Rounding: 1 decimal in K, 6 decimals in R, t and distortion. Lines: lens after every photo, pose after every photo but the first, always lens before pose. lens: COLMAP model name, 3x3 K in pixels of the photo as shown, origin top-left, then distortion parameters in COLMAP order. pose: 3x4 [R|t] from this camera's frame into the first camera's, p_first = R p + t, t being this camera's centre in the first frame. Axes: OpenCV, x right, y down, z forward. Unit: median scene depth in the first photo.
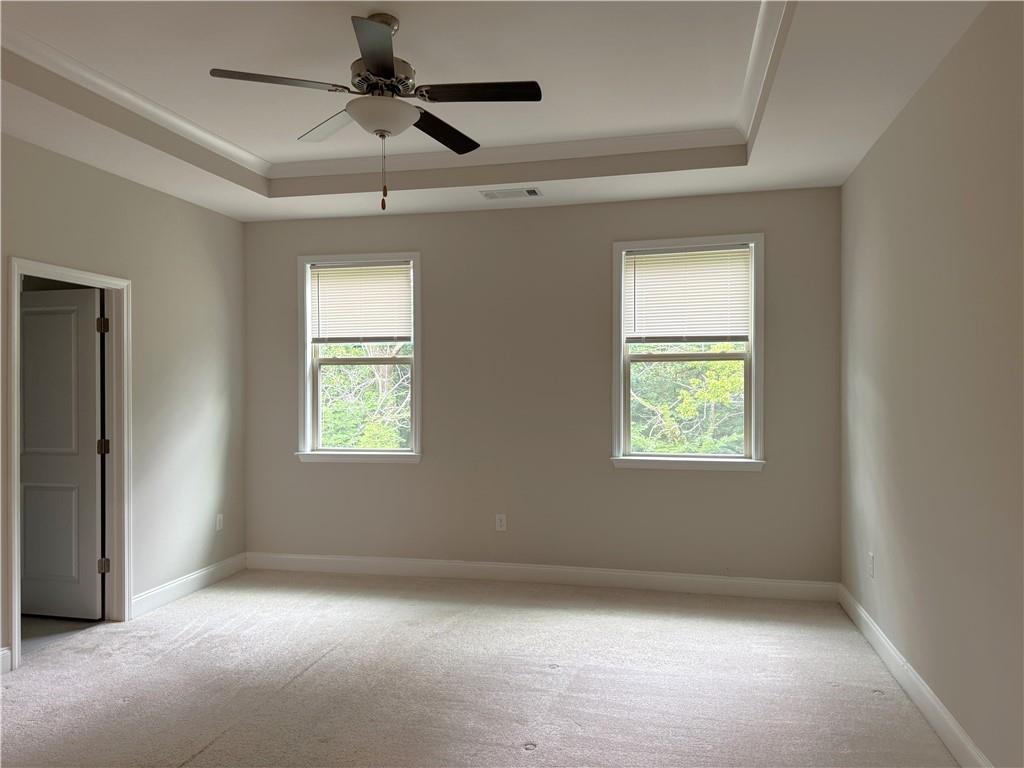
lens RADIAL K [[728.1, 0, 516.9], [0, 728.1, 384.4], [0, 0, 1]] dist [0.059909, -0.007251]
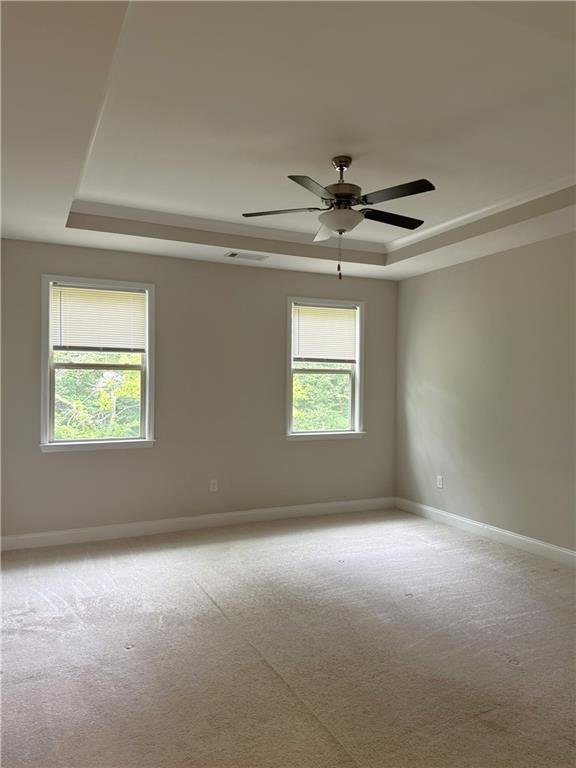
lens RADIAL K [[546.1, 0, 290.3], [0, 546.1, 380.4], [0, 0, 1]] dist [0.059909, -0.007251]
pose [[0.786660, 0.016044, 0.617178, -0.565182], [-0.011497, 0.999870, -0.011338, -0.002012], [-0.617279, 0.001823, 0.786742, 0.080156]]
